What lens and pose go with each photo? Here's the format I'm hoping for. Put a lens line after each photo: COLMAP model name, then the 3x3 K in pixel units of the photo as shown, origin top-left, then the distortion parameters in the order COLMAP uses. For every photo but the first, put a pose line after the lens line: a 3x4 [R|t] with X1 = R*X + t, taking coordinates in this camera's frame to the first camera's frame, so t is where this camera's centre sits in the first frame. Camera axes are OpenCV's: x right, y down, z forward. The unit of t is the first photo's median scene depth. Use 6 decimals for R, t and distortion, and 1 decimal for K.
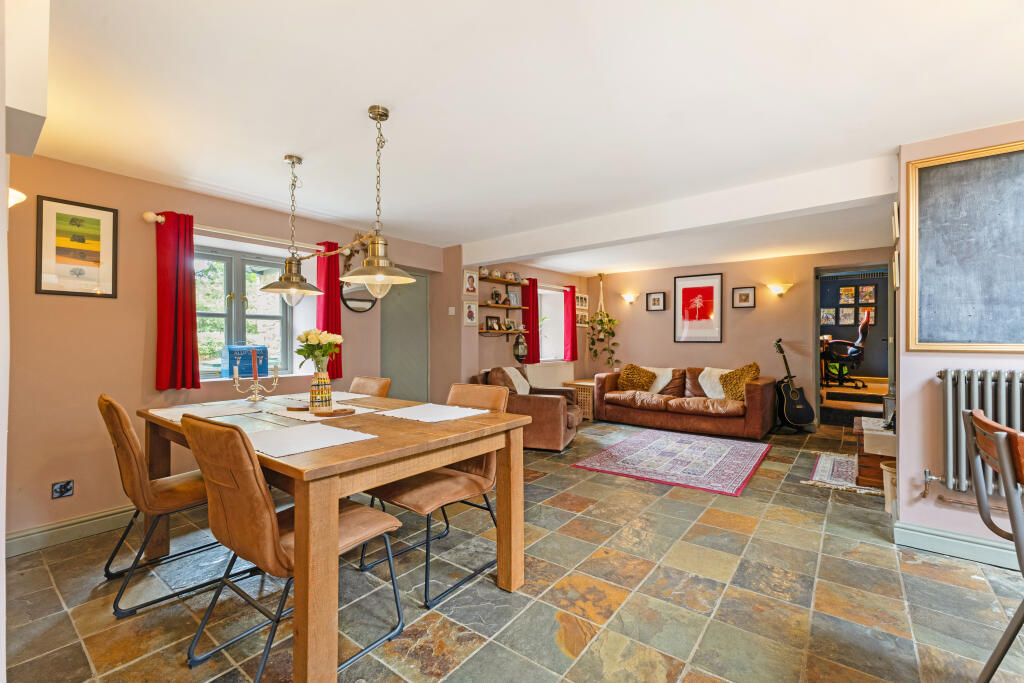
lens RADIAL K [[436.2, 0, 512.0], [0, 436.2, 341.5], [0, 0, 1]] dist [-0.001030, -0.000363]
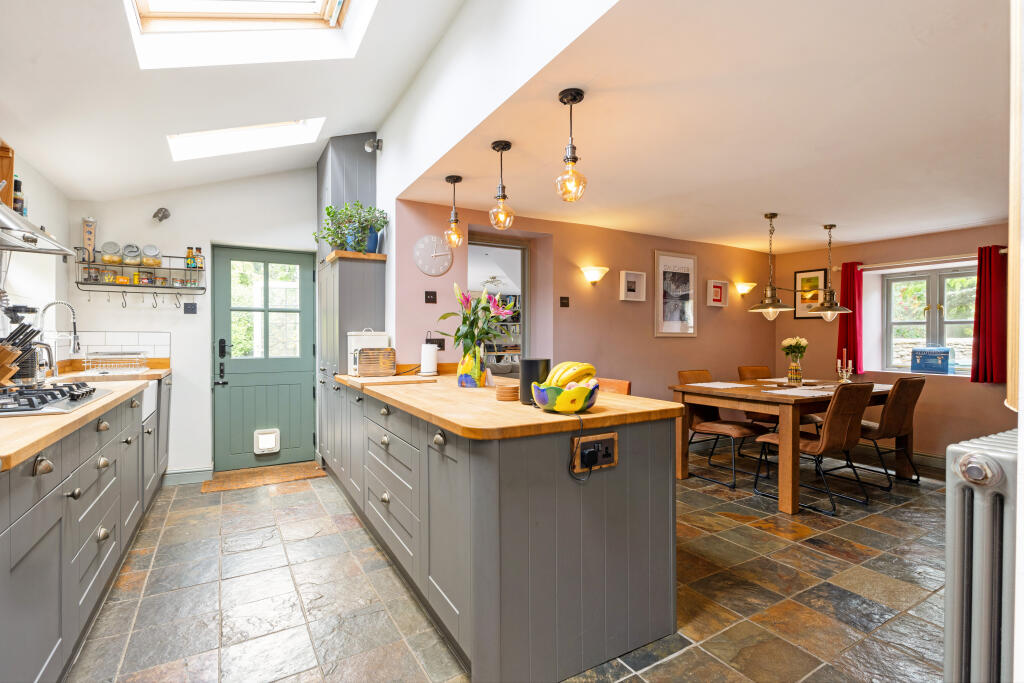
lens RADIAL K [[470.5, 0, 512.0], [0, 470.5, 341.5], [0, 0, 1]] dist [-0.000351, -0.000035]
pose [[-0.362958, 0.009214, -0.931760, 1.858563], [-0.001611, 0.999943, 0.010516, -0.035501], [0.931804, 0.005318, -0.362923, 0.714628]]
